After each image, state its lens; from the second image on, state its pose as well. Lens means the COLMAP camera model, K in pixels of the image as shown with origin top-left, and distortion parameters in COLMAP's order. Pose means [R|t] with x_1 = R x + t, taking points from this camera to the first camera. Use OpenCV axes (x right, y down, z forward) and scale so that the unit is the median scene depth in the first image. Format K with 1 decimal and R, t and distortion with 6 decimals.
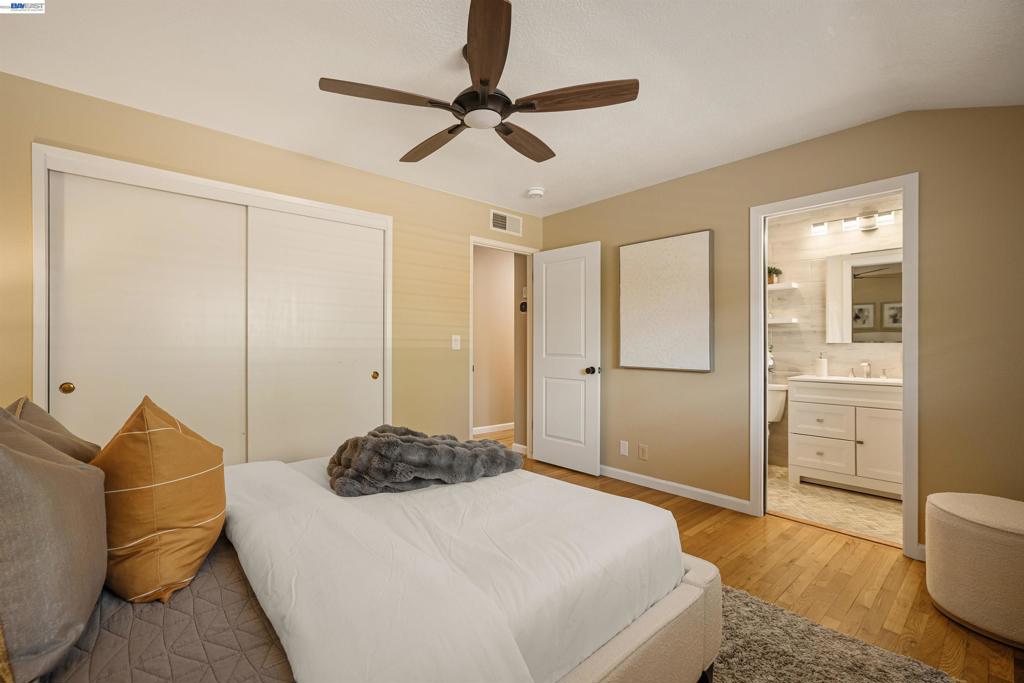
lens RADIAL K [[442.6, 0, 514.8], [0, 442.6, 345.0], [0, 0, 1]] dist [-0.013997, 0.007267]
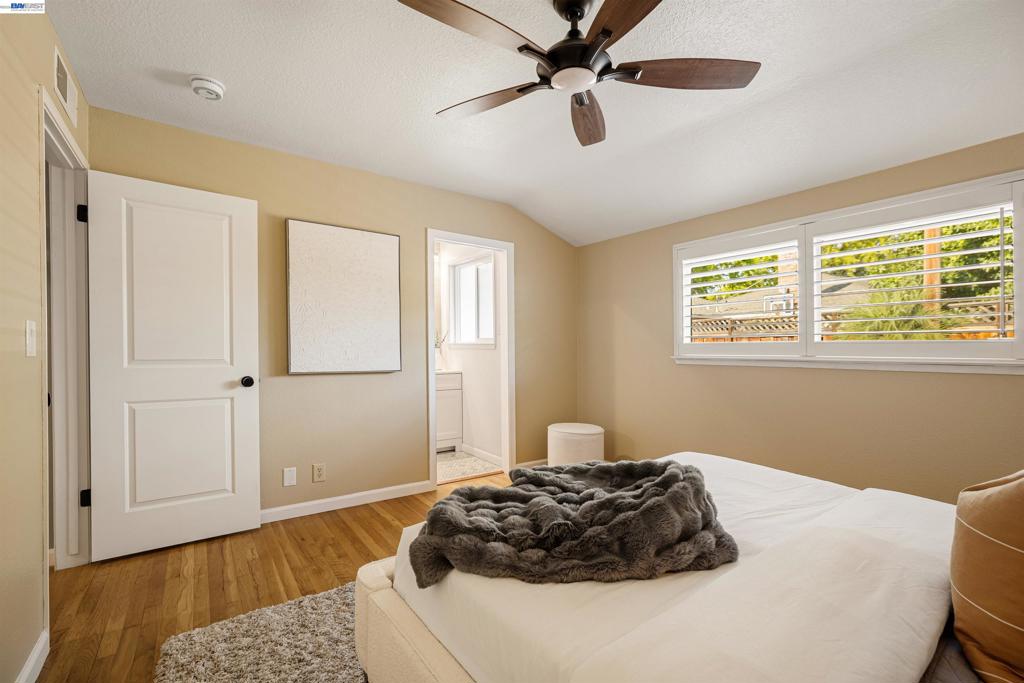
lens RADIAL K [[442.6, 0, 490.6], [0, 442.6, 344.6], [0, 0, 1]] dist [-0.013997, 0.007267]
pose [[0.139975, 0.003427, 0.990149, -0.488761], [-0.003777, 0.999989, -0.002927, -0.001256], [-0.990148, -0.003330, 0.139986, 0.546910]]
